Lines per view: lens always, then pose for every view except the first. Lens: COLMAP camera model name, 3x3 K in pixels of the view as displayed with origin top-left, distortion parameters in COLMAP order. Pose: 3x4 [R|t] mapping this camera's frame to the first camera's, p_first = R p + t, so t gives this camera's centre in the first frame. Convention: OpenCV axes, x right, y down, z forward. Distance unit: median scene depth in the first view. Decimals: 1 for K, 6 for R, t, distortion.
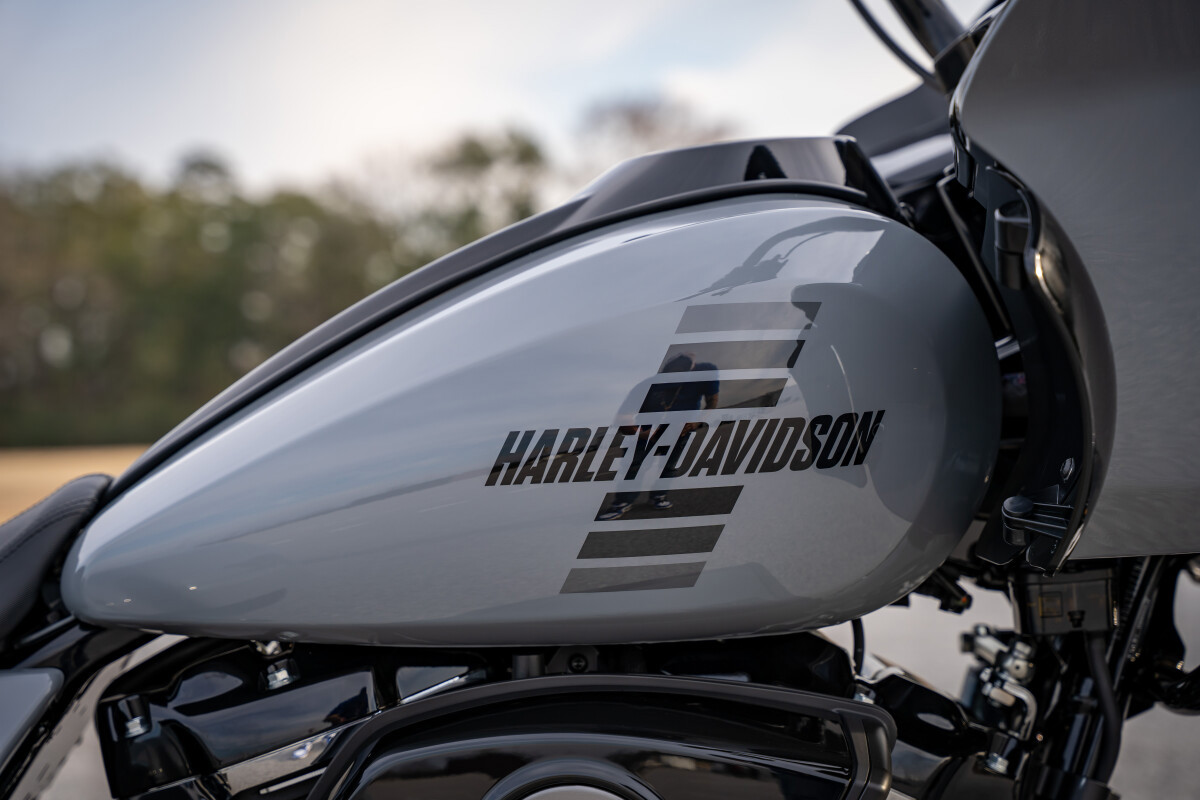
lens RADIAL K [[2194.1, 0, 600.0], [0, 2194.1, 400.0], [0, 0, 1]] dist [0.001166, -0.006559]
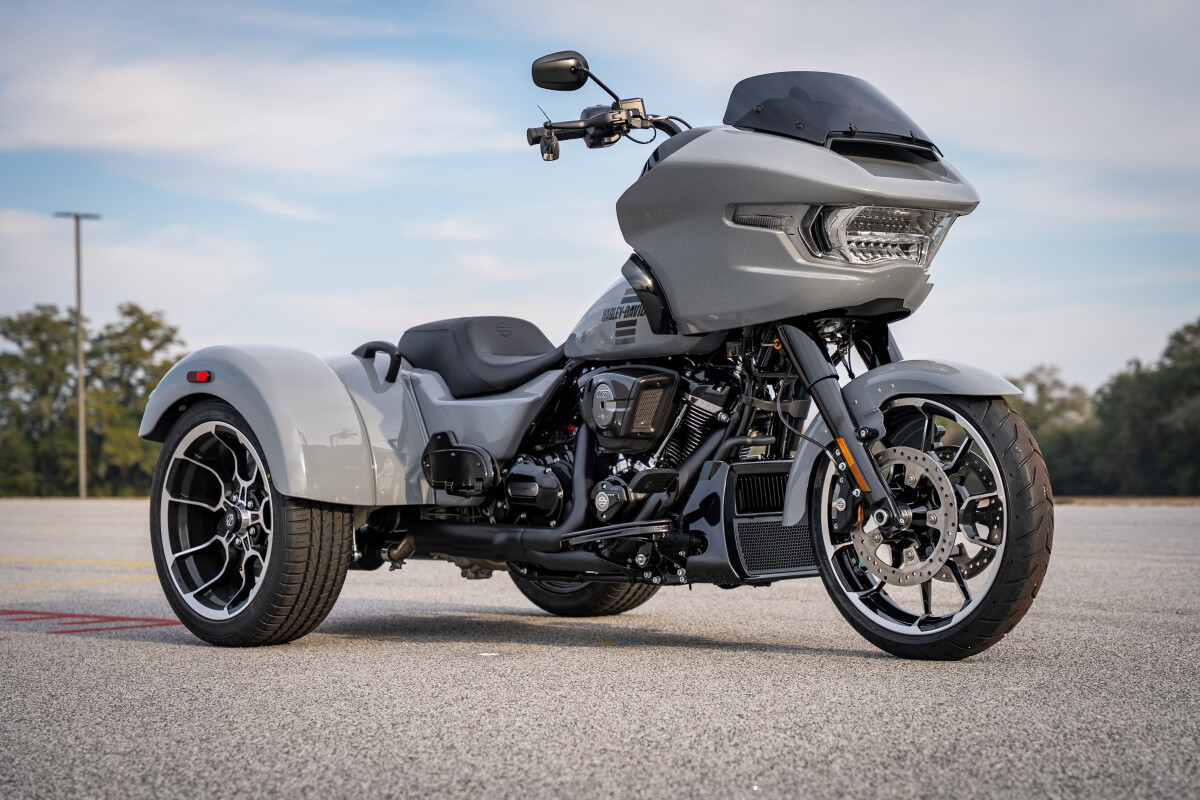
lens RADIAL K [[2343.0, 0, 600.0], [0, 2343.0, 400.0], [0, 0, 1]] dist [0.061381, 0.094094]
pose [[0.668330, -0.007919, -0.743823, 3.494860], [-0.002578, 0.999913, -0.012962, 0.259799], [0.743861, 0.010580, 0.668251, -2.210101]]
